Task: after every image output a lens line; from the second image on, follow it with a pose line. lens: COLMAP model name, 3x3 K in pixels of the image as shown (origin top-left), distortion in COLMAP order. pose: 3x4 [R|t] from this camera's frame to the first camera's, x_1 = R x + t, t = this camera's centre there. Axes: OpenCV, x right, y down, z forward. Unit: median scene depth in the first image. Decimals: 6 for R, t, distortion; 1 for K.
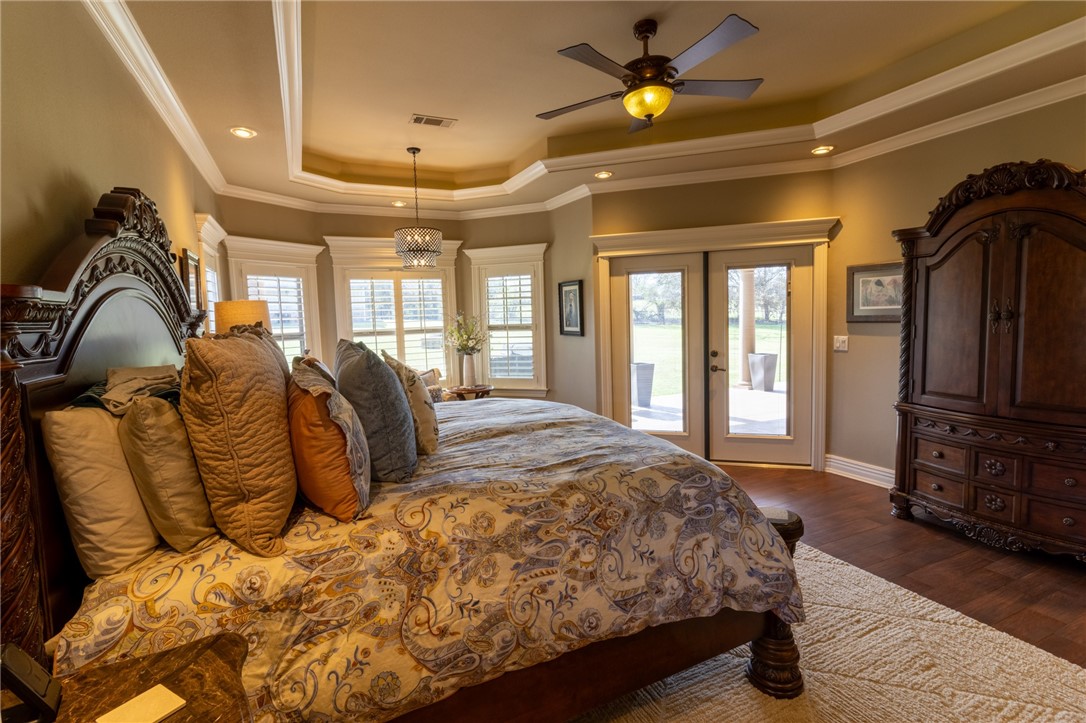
lens RADIAL K [[501.0, 0, 535.9], [0, 501.0, 355.9], [0, 0, 1]] dist [0.000035, 0.001291]
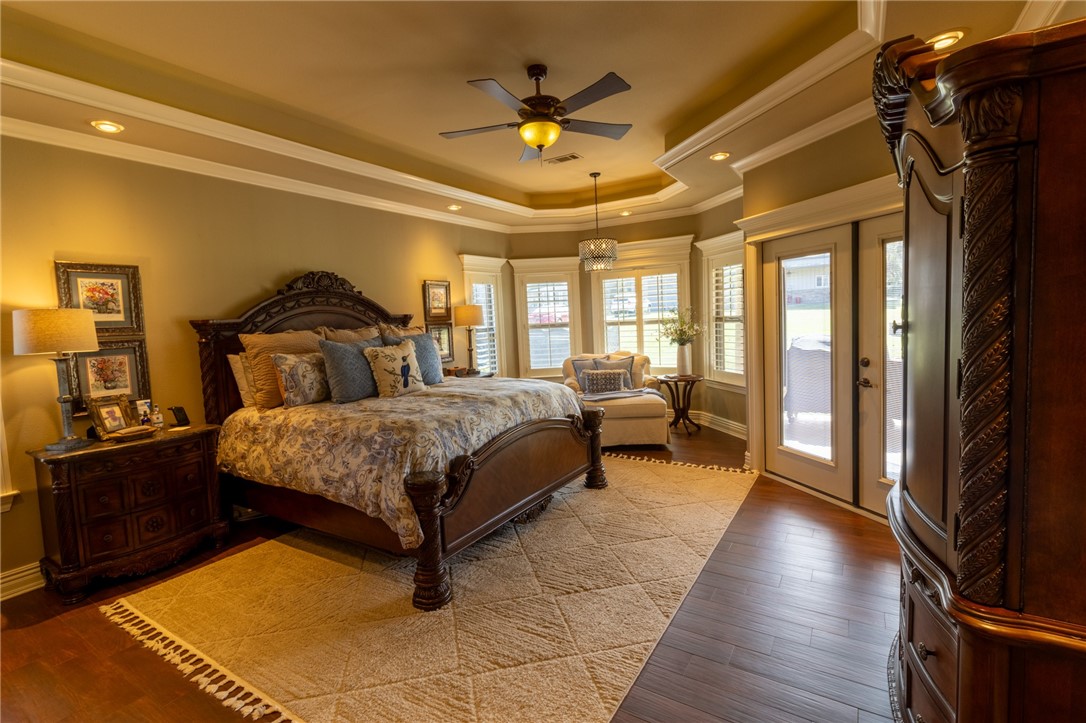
lens RADIAL K [[501.0, 0, 534.1], [0, 501.0, 359.7], [0, 0, 1]] dist [0.000035, 0.001291]
pose [[0.541564, 0.078607, -0.836977, 0.726976], [-0.038965, 0.996896, 0.068414, -0.040488], [0.839756, -0.004438, 0.542945, 0.216175]]
